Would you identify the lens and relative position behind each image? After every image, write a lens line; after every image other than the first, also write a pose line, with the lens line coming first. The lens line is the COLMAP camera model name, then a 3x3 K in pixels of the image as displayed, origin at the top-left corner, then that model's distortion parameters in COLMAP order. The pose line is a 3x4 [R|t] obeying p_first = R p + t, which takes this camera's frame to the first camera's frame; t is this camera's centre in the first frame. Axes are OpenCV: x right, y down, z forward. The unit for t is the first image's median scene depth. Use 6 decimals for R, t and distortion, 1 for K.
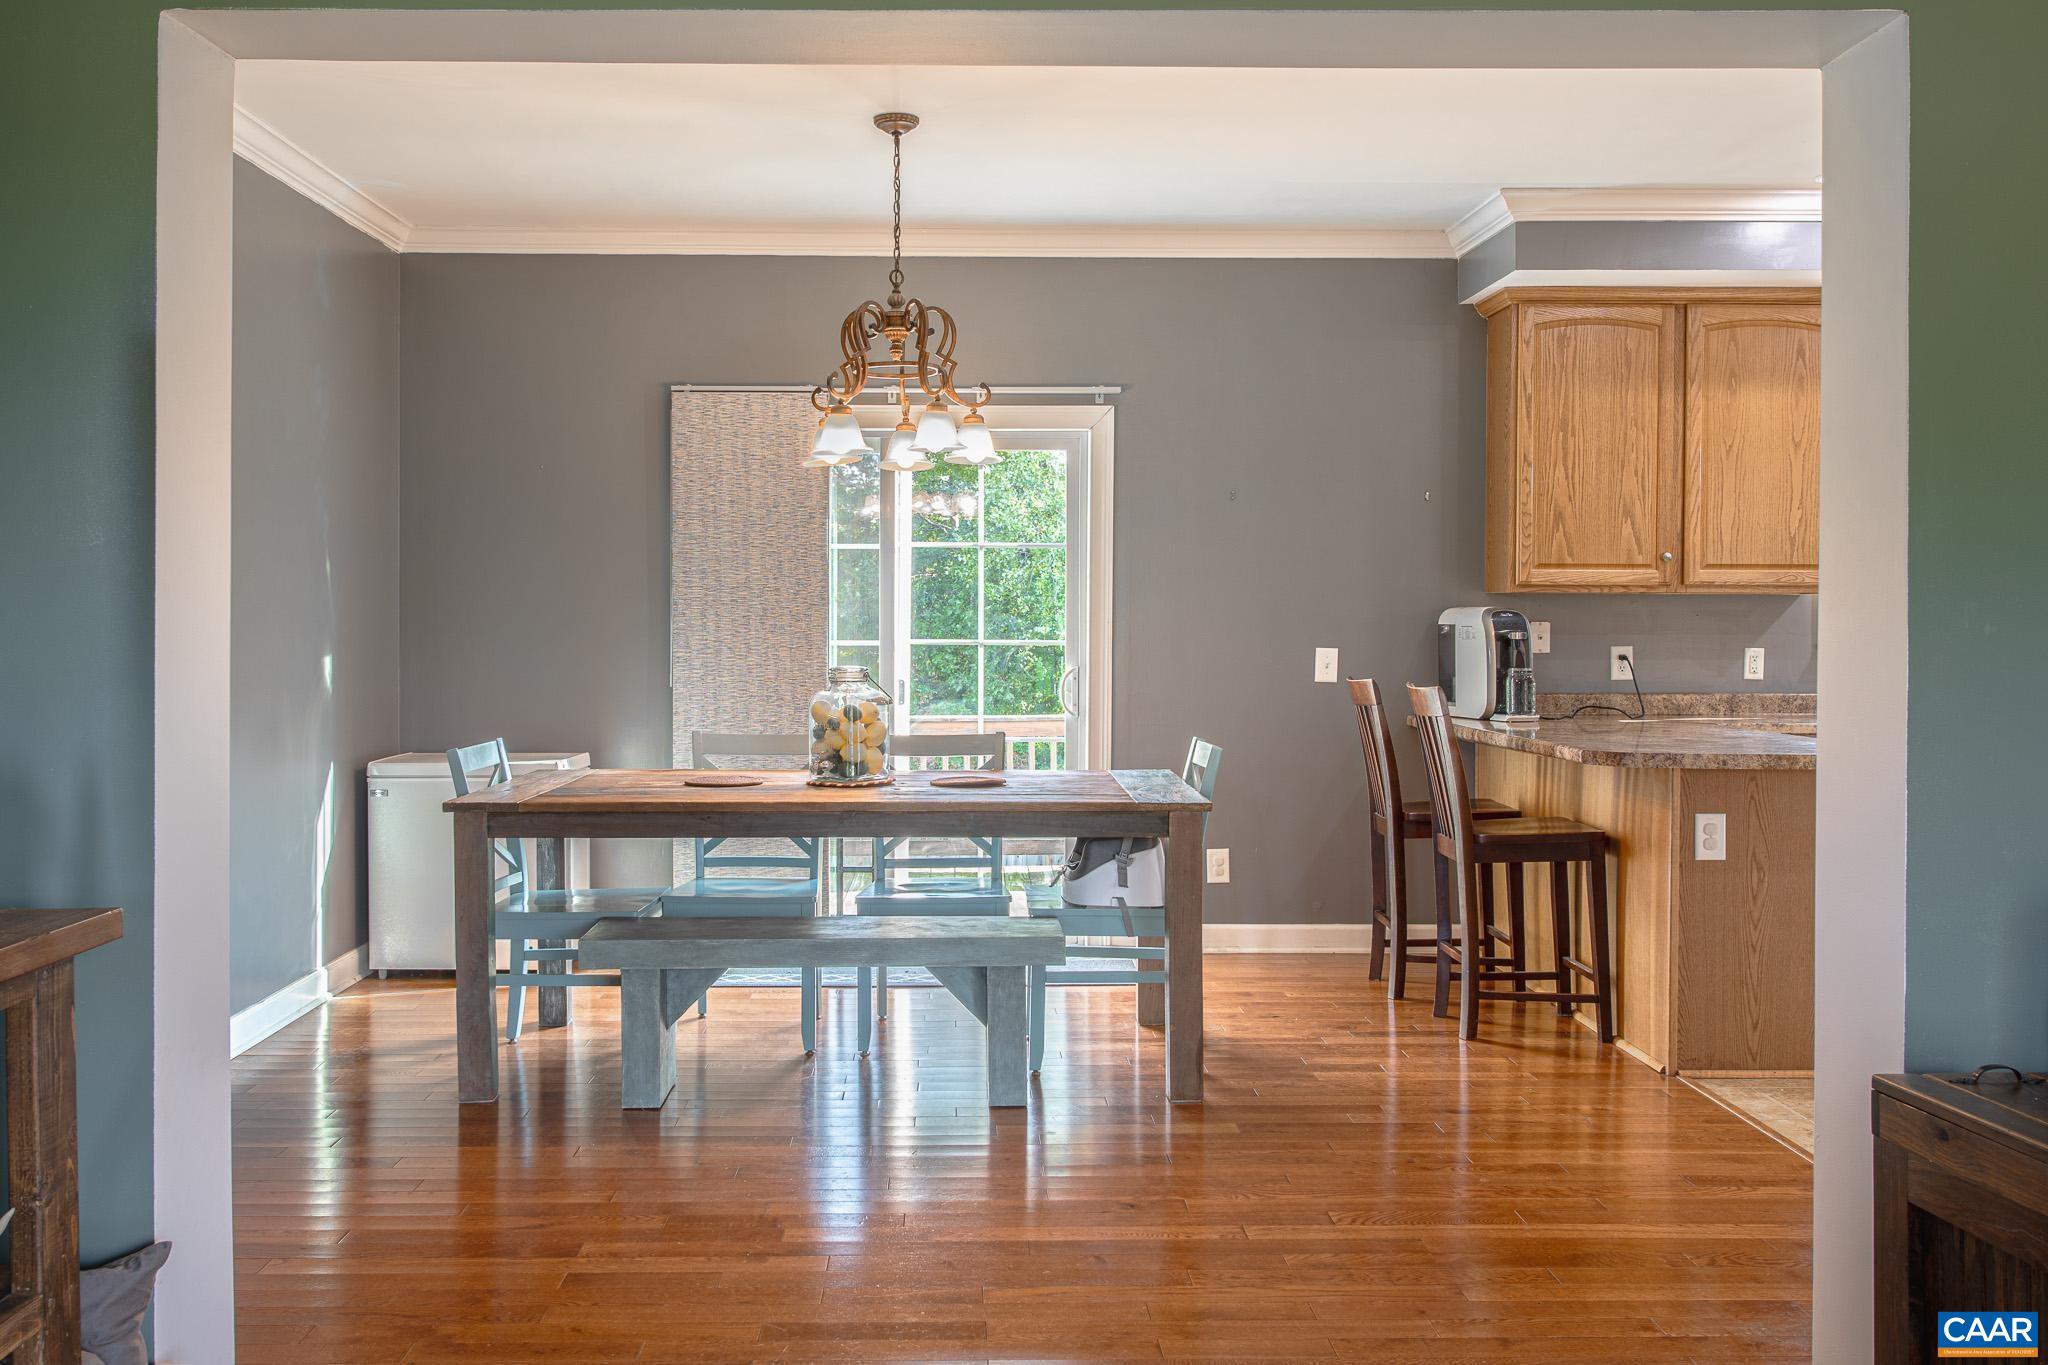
lens RADIAL K [[1642.9, 0, 1024.0], [0, 1642.9, 682.5], [0, 0, 1]] dist [0.001770, 0.000643]
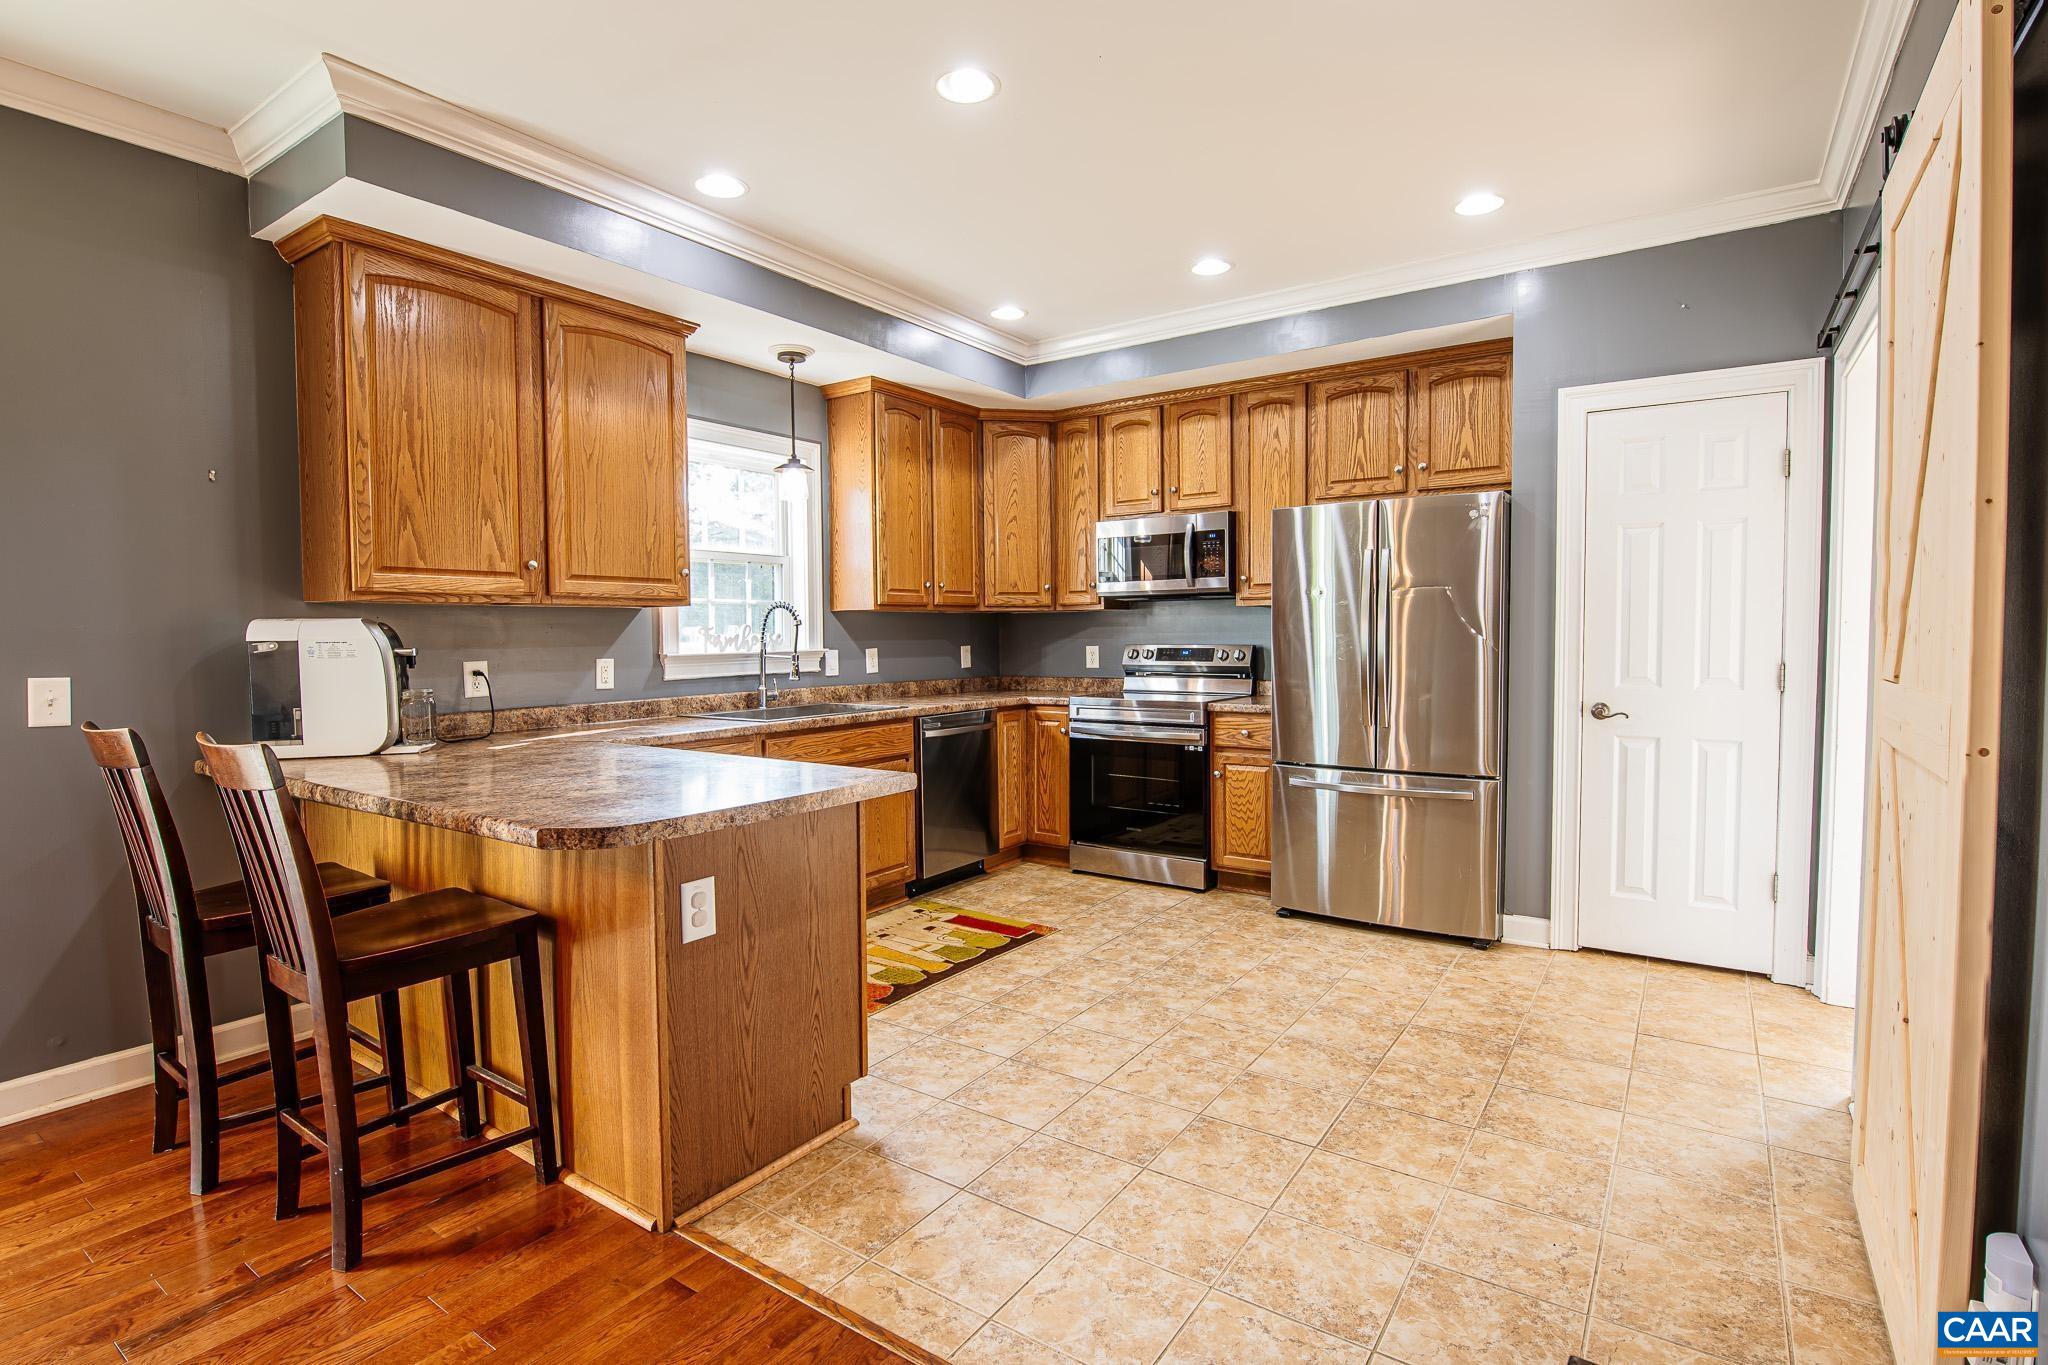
lens RADIAL K [[987.9, 0, 1015.4], [0, 987.9, 671.1], [0, 0, 1]] dist [-0.016906, -0.000749]
pose [[0.592562, -0.039480, 0.804557, 0.102028], [0.039558, 0.999019, 0.019888, -0.016554], [-0.804553, 0.020041, 0.593542, 0.450741]]
